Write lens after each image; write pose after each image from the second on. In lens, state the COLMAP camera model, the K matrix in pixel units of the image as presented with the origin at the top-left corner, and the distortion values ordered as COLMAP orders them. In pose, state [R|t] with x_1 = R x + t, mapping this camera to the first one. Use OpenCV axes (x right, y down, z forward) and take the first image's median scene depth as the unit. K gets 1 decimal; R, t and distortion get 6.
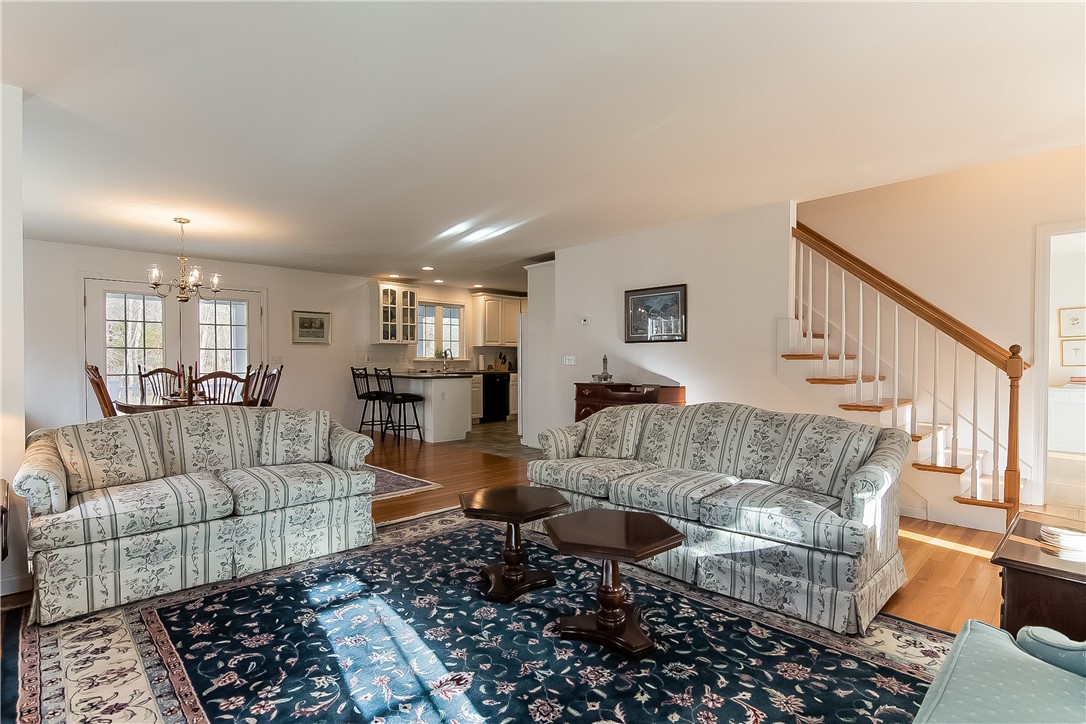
lens RADIAL K [[534.3, 0, 540.9], [0, 534.3, 360.9], [0, 0, 1]] dist [0.001400, -0.001242]
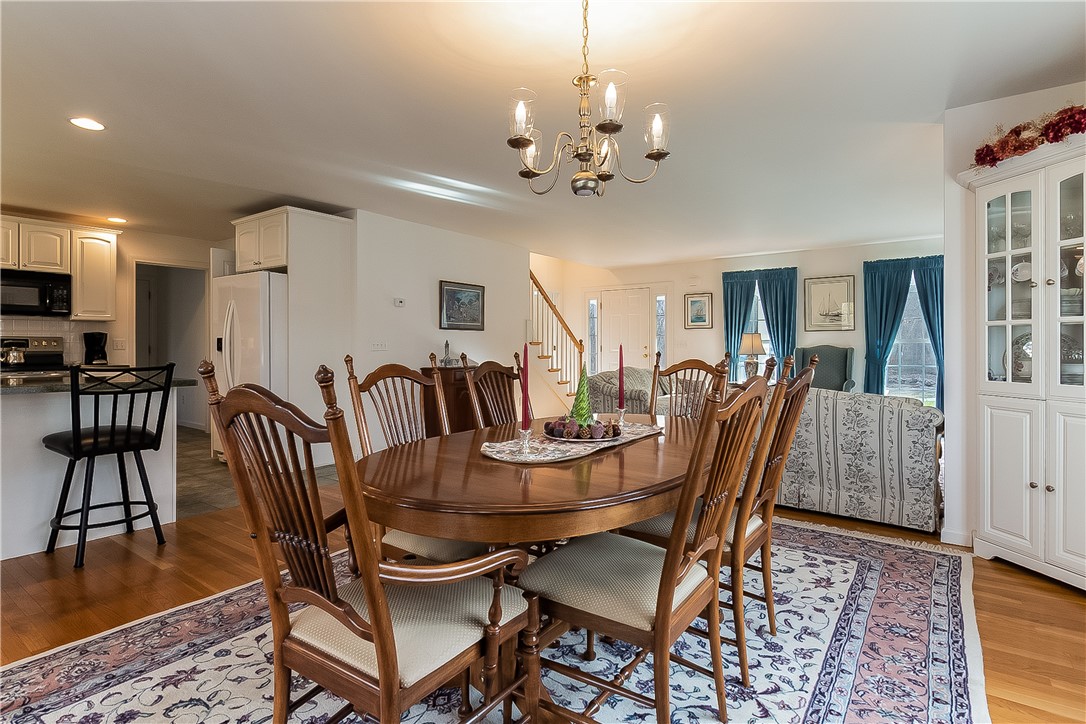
lens RADIAL K [[534.3, 0, 542.1], [0, 534.3, 342.0], [0, 0, 1]] dist [0.001400, -0.001242]
pose [[-0.169922, 0.008057, 0.985425, -2.165464], [0.001626, 0.999968, -0.007896, 0.003977], [-0.985456, 0.000261, -0.169929, 2.286982]]
